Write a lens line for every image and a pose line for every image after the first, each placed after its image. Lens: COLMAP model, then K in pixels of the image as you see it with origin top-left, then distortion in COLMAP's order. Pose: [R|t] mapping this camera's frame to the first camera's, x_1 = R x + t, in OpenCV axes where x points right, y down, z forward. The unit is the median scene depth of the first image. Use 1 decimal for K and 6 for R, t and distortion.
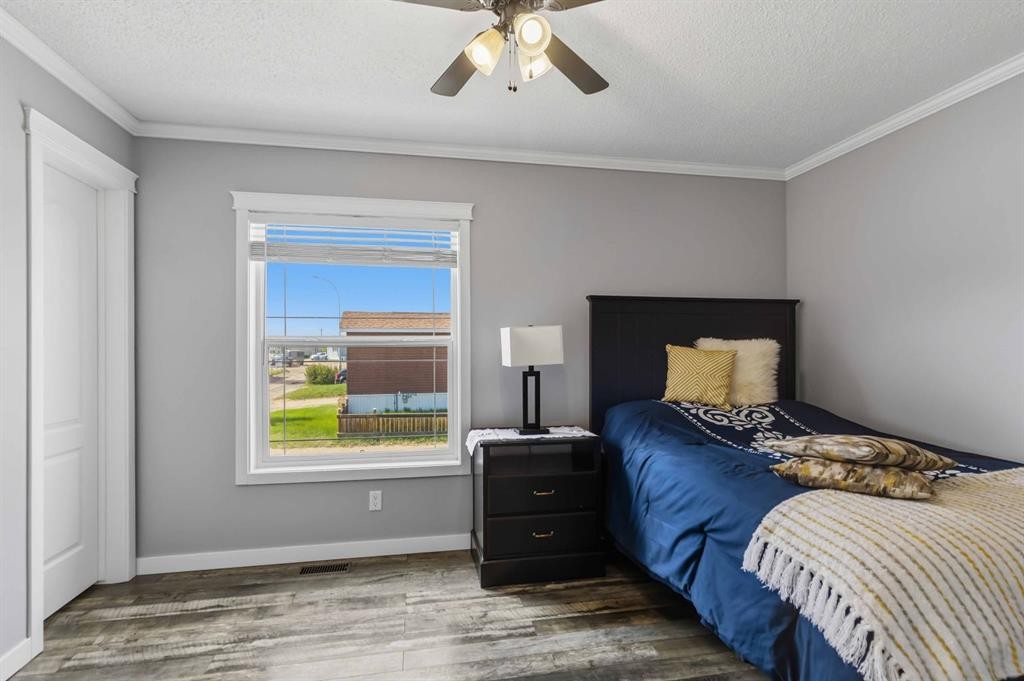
lens RADIAL K [[488.0, 0, 511.0], [0, 488.0, 345.2], [0, 0, 1]] dist [-0.016040, 0.001788]
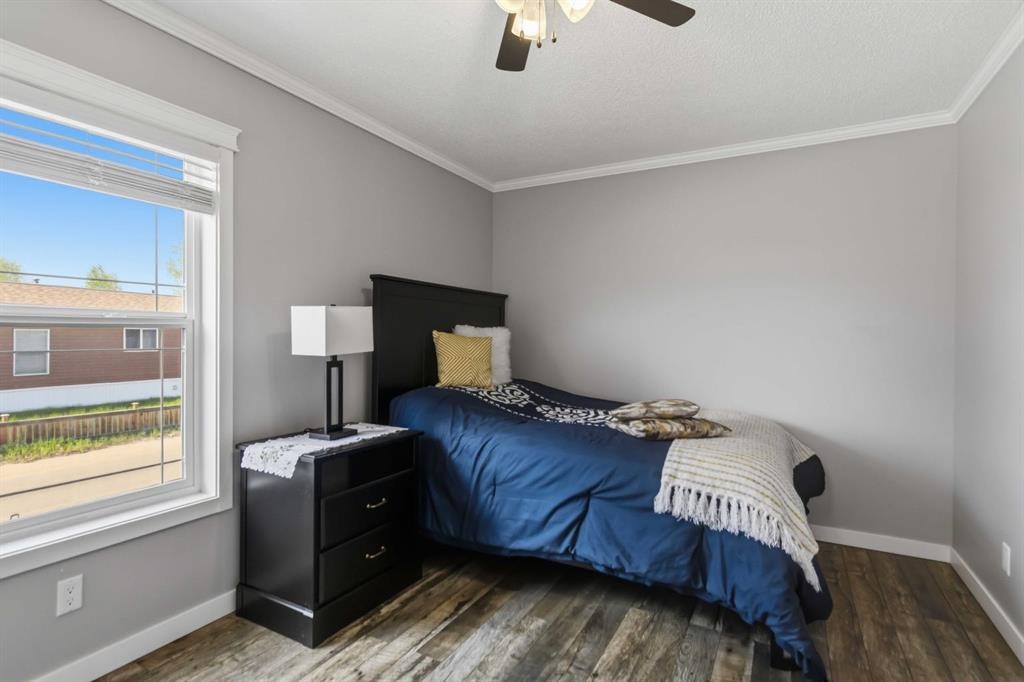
lens RADIAL K [[488.0, 0, 511.3], [0, 488.0, 339.3], [0, 0, 1]] dist [-0.016040, 0.001788]
pose [[0.653417, 0.001708, 0.756996, -0.482667], [-0.015722, 0.999812, 0.011315, 0.003807], [-0.756835, -0.019295, 0.653321, 0.315680]]
